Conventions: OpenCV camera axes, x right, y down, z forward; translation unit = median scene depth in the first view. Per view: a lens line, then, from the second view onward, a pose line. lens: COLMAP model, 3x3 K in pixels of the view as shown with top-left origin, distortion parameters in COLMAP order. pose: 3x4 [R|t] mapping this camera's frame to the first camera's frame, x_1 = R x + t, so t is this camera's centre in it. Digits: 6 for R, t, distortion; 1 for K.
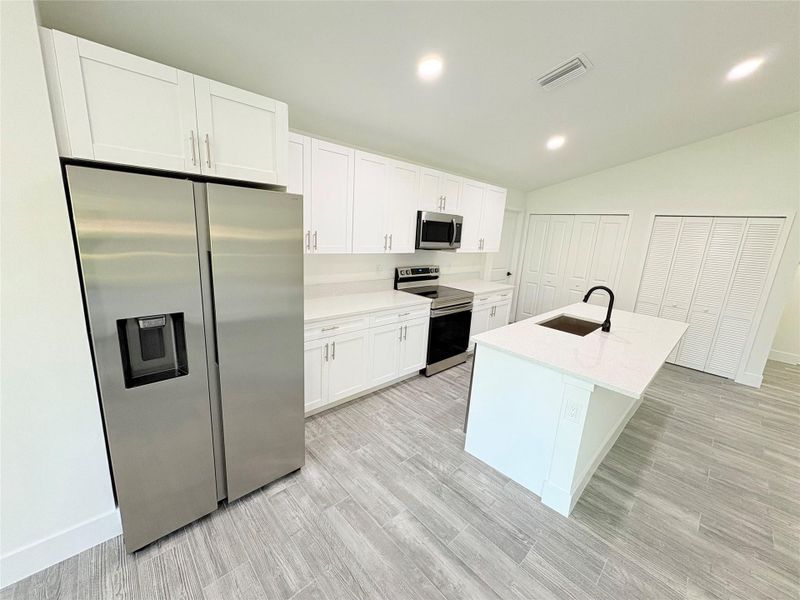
lens RADIAL K [[317.8, 0, 400.0], [0, 317.8, 300.0], [0, 0, 1]] dist [-0.000139, -0.000182]
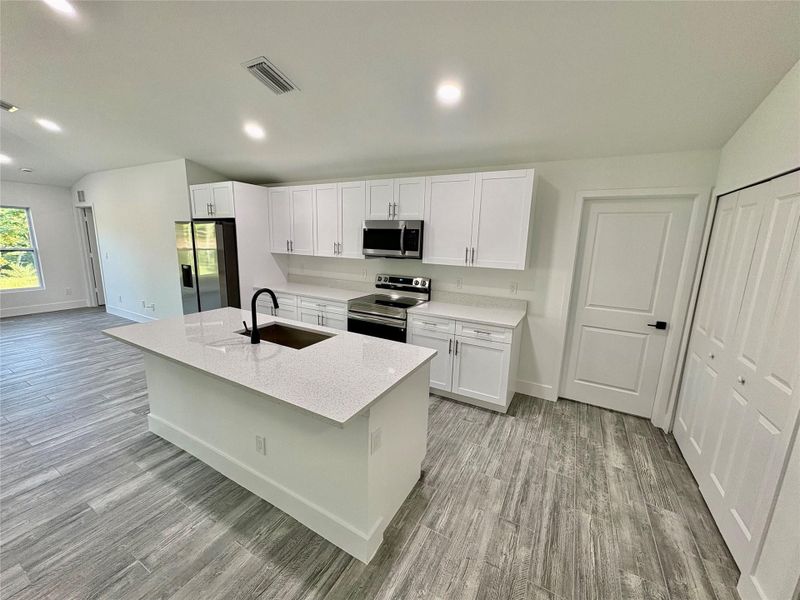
lens RADIAL K [[319.4, 0, 400.0], [0, 319.4, 300.0], [0, 0, 1]] dist [-0.001117, 0.002995]
pose [[0.305283, 0.132845, -0.942950, 1.460039], [-0.216870, 0.973899, 0.066993, -0.143543], [0.927238, 0.184045, 0.326125, 1.007187]]
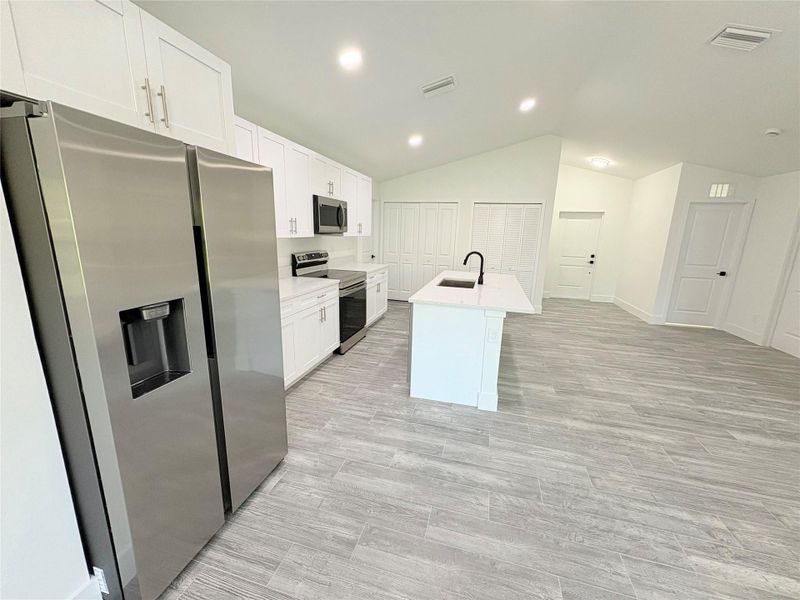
lens RADIAL K [[317.8, 0, 400.0], [0, 317.8, 300.0], [0, 0, 1]] dist [-0.000139, -0.000182]
pose [[0.855304, -0.144362, 0.497609, -0.326138], [0.134369, 0.989344, 0.056063, 0.039442], [-0.500400, 0.018912, 0.865588, -0.012019]]
